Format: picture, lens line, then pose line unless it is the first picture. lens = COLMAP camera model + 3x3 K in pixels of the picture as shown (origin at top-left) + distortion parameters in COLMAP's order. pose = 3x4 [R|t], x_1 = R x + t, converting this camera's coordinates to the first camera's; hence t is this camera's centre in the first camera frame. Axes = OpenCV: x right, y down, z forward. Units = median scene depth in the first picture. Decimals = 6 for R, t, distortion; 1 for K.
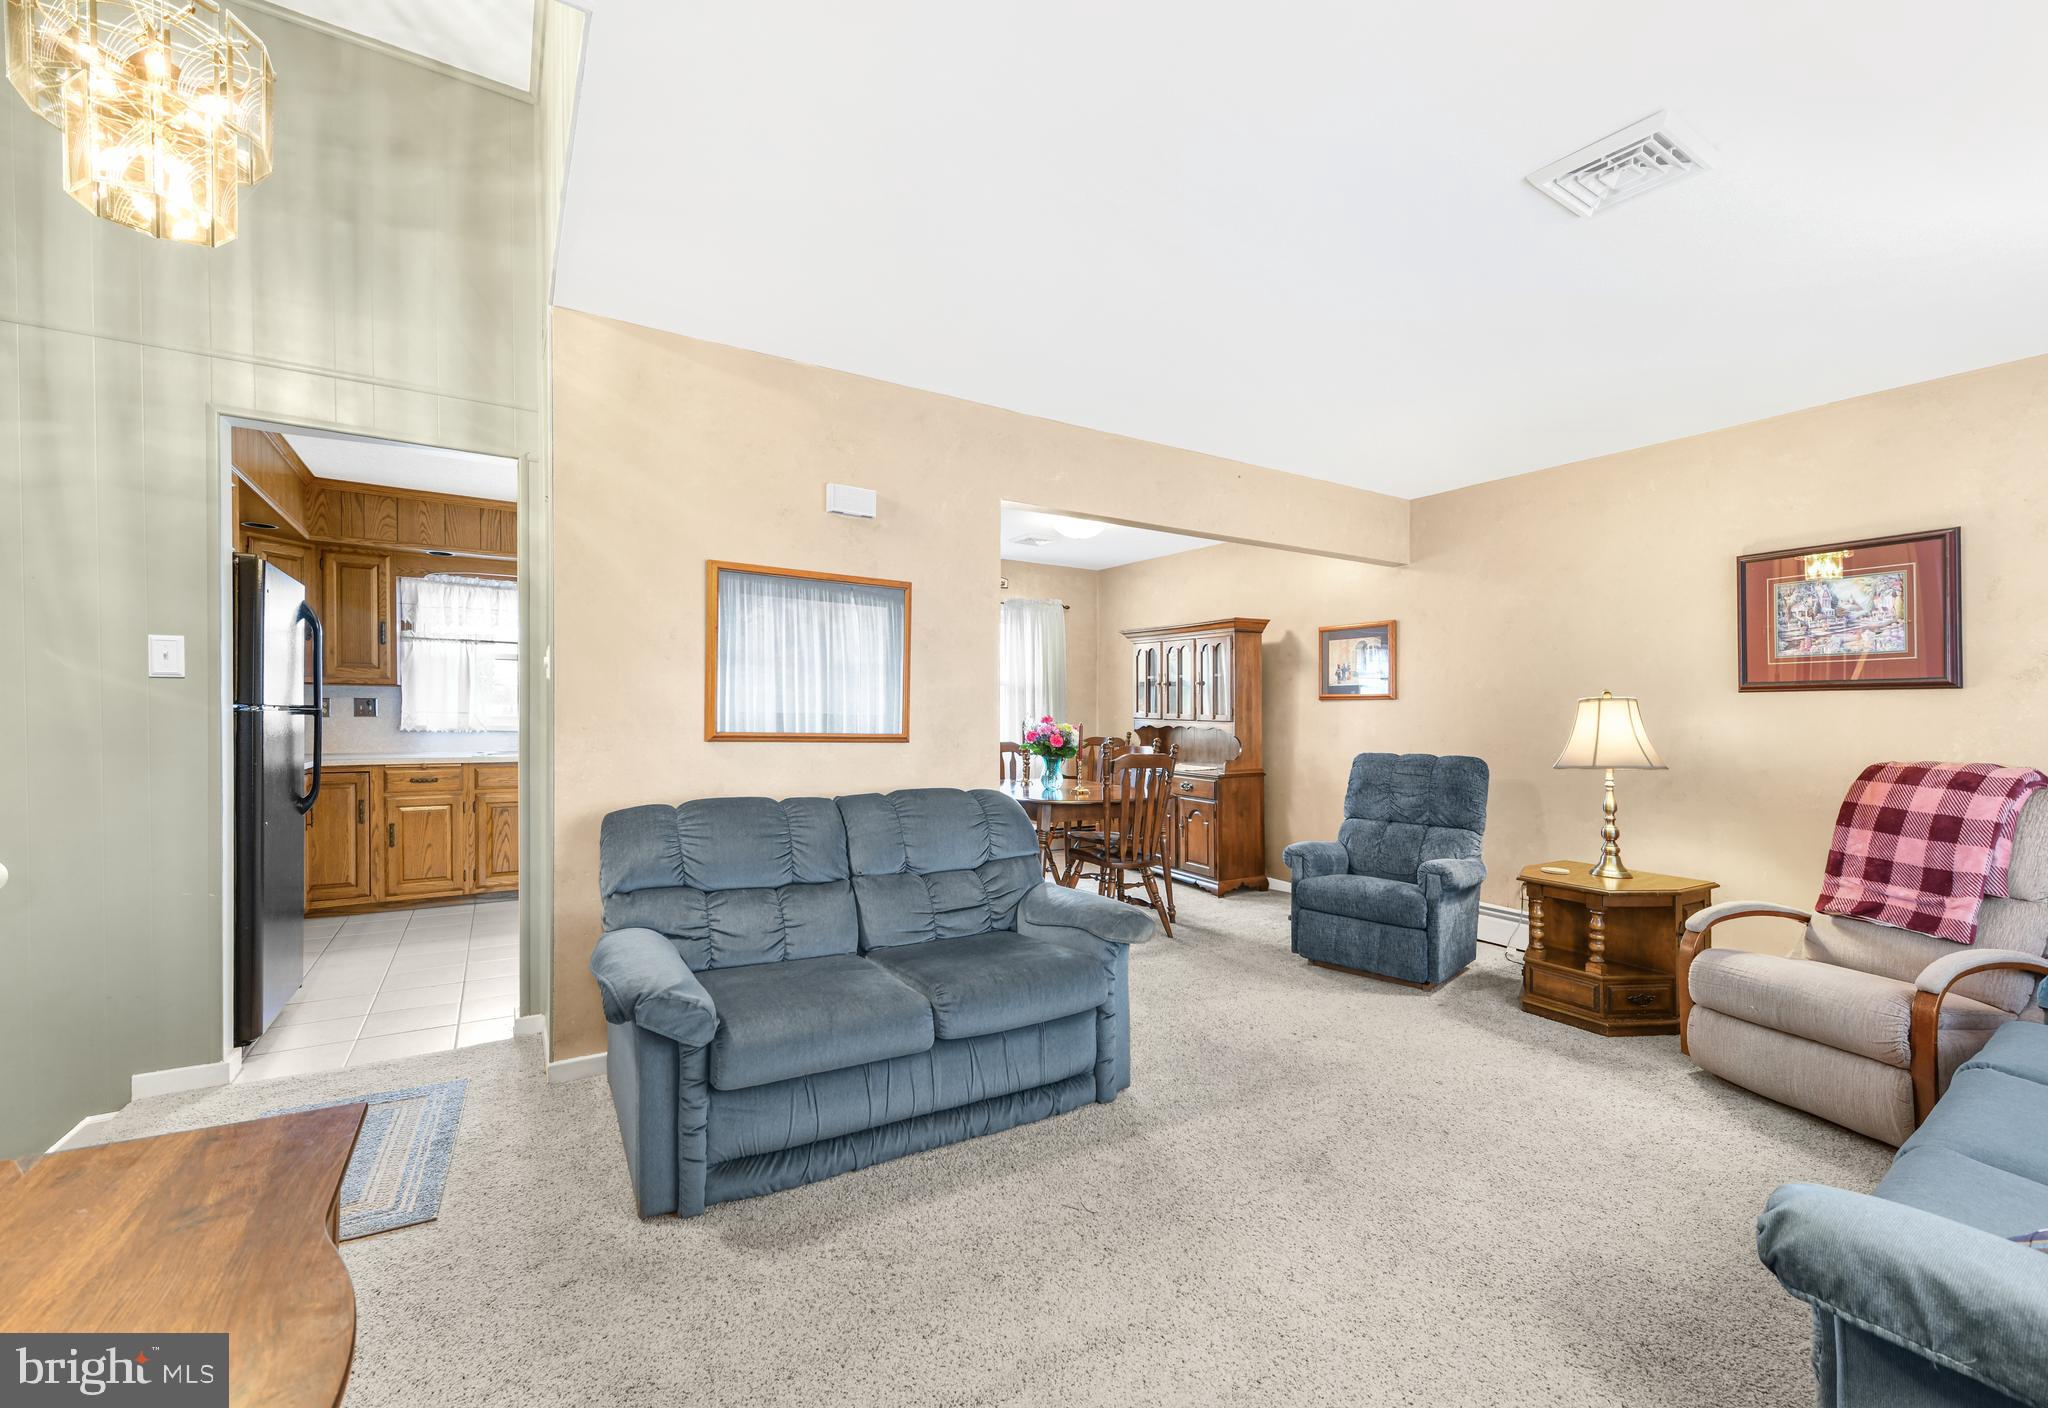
lens RADIAL K [[880.3, 0, 1014.4], [0, 880.3, 742.3], [0, 0, 1]] dist [-0.003134, -0.000336]
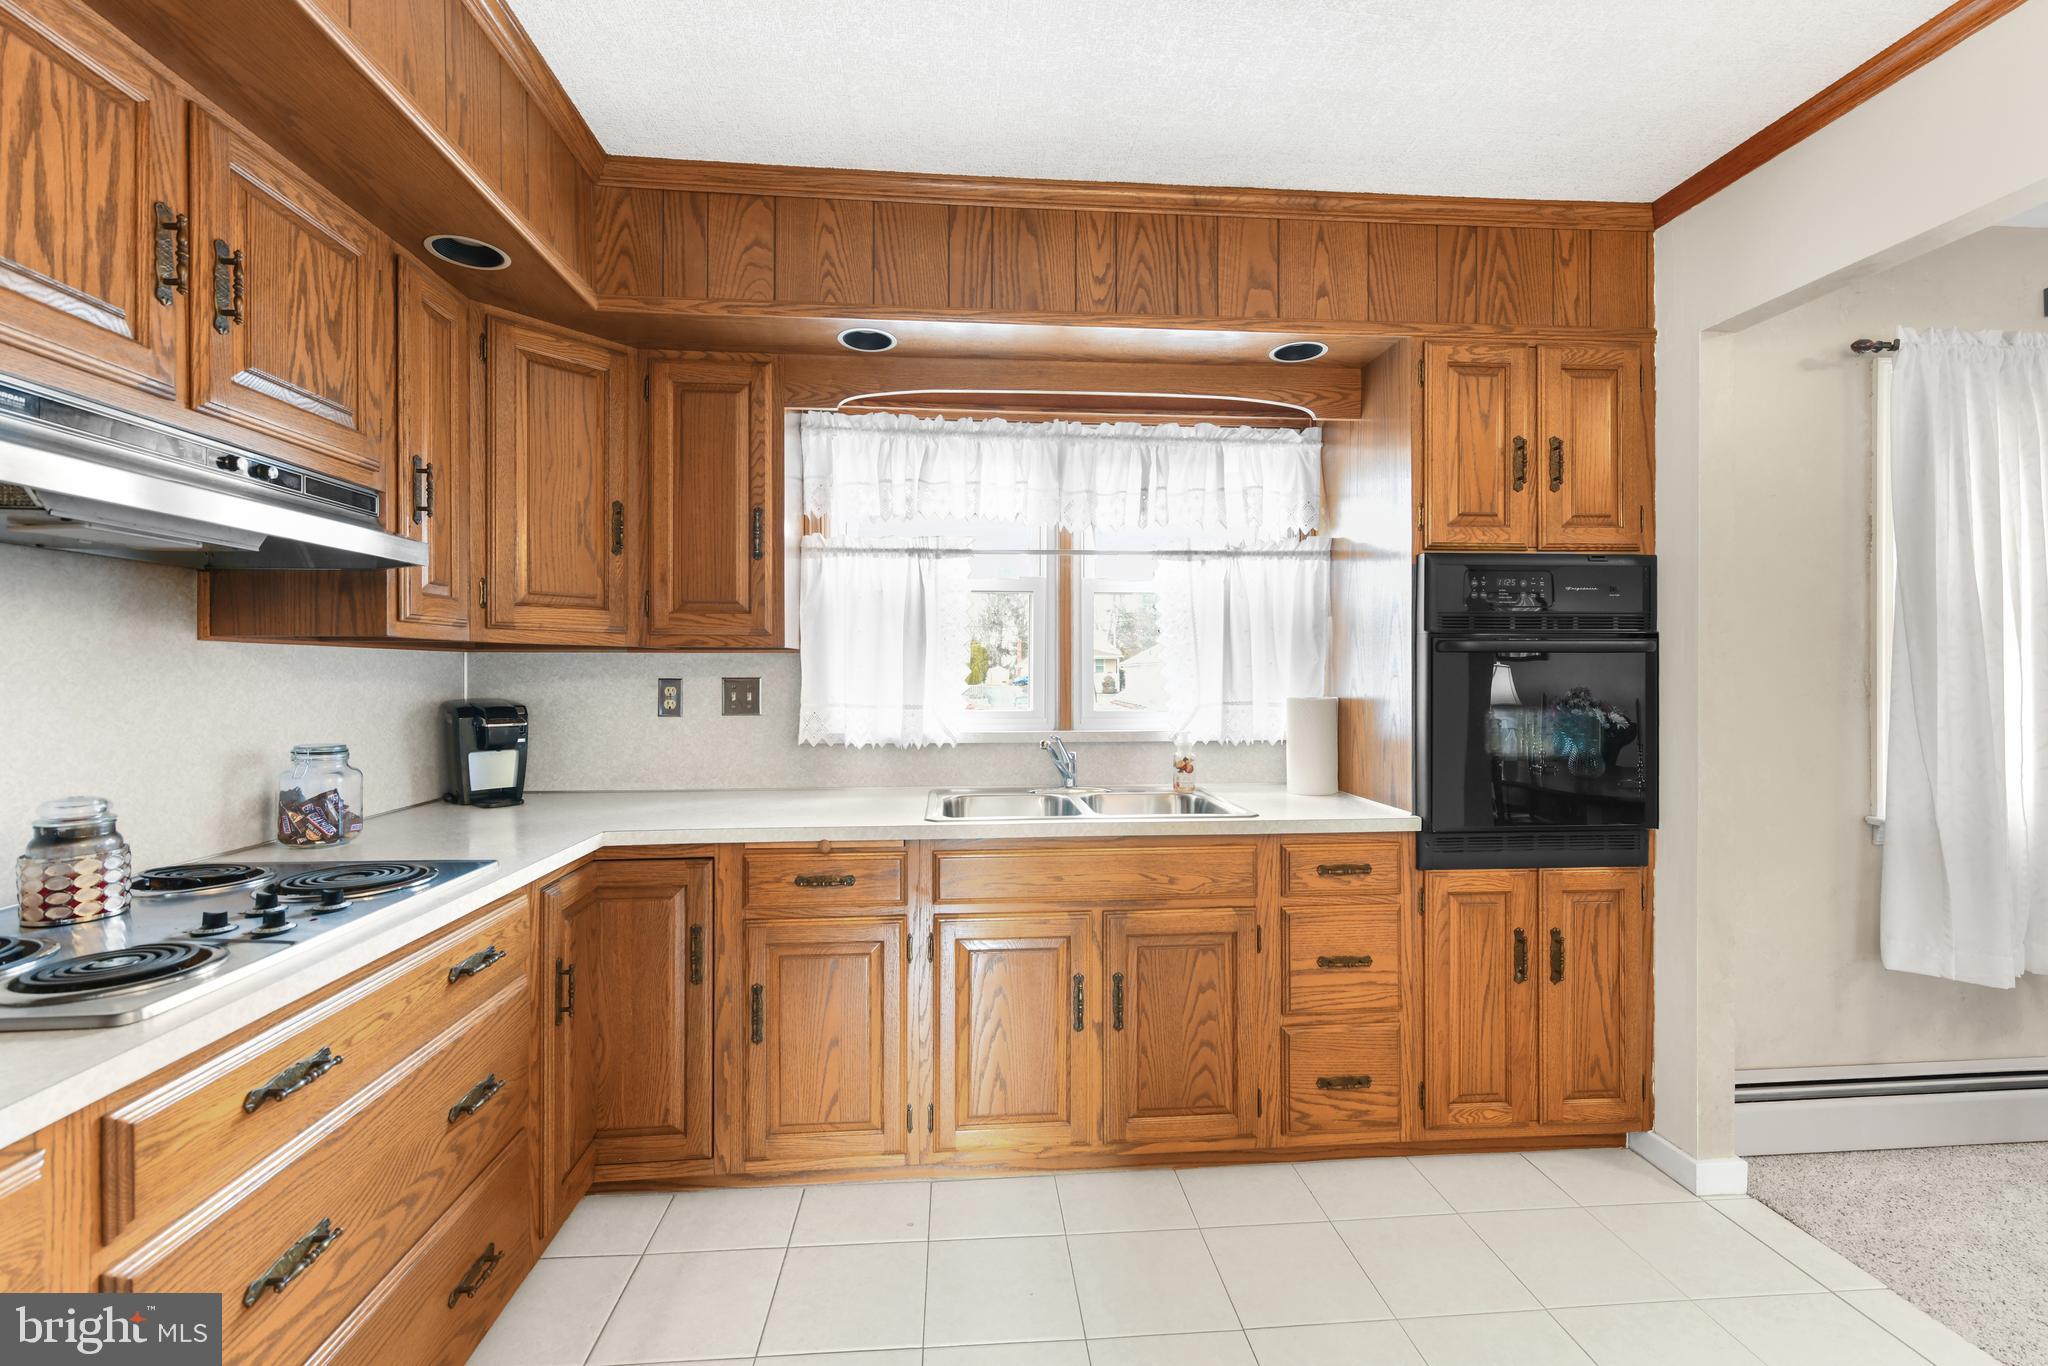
lens RADIAL K [[876.0, 0, 1022.0], [0, 876.0, 673.6], [0, 0, 1]] dist [0.002747, -0.000283]
pose [[0.899388, -0.011059, -0.437012, -0.405262], [-0.003160, 0.999489, -0.031796, -0.039633], [0.437140, 0.029978, 0.898894, 0.662767]]
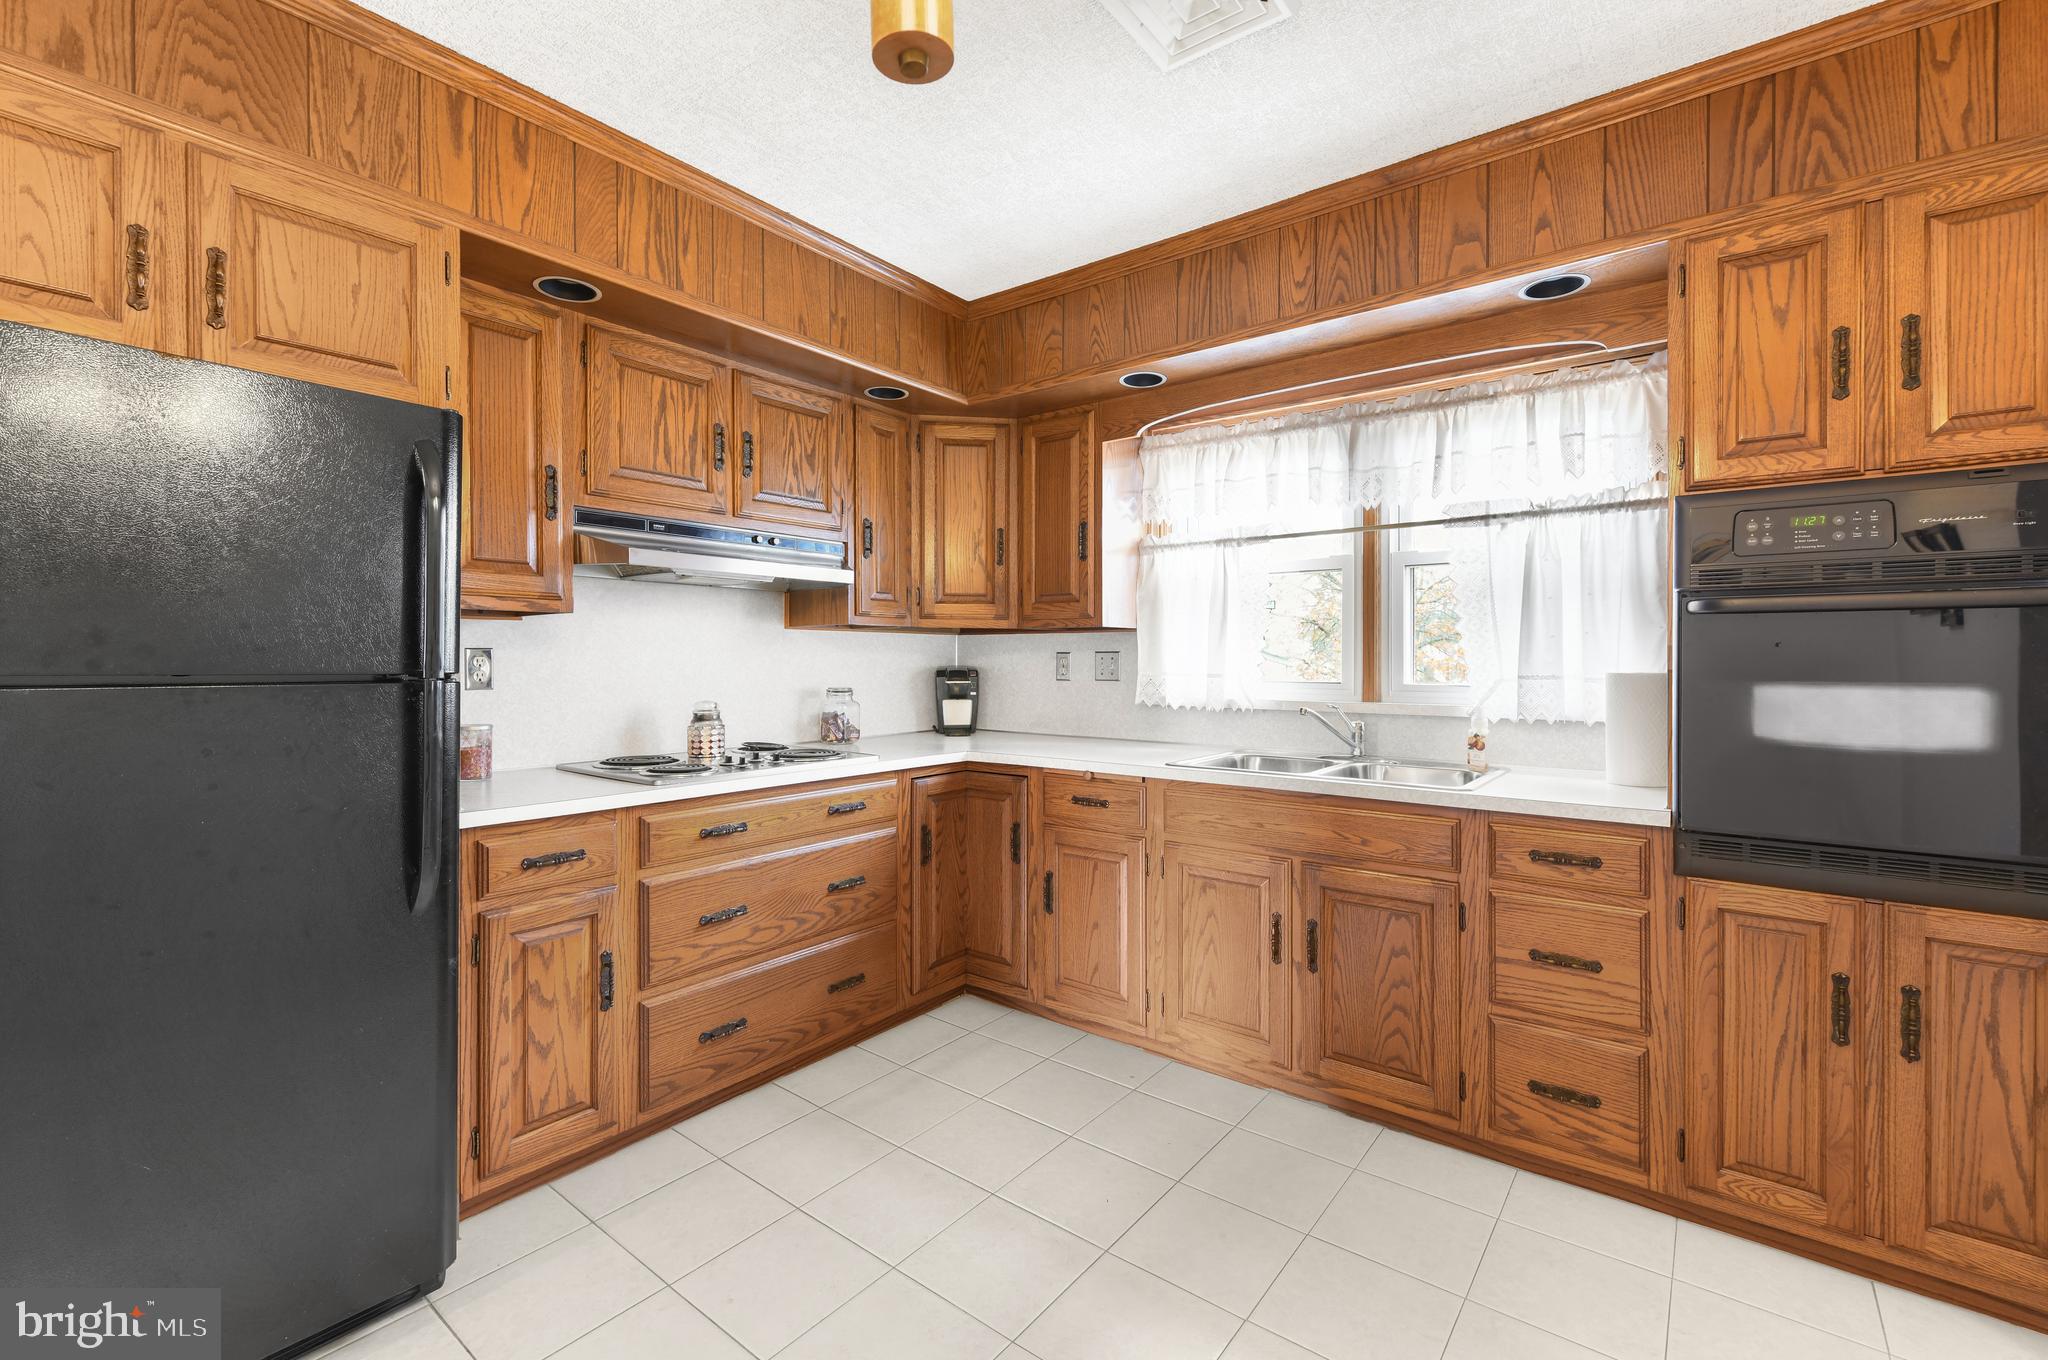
lens RADIAL K [[870.8, 0, 1027.5], [0, 870.8, 662.8], [0, 0, 1]] dist [-0.002759, -0.000724]
pose [[0.368282, -0.005776, -0.929696, -0.187176], [-0.027006, 0.999492, -0.016908, -0.031605], [0.929322, 0.031335, 0.367939, 0.754325]]
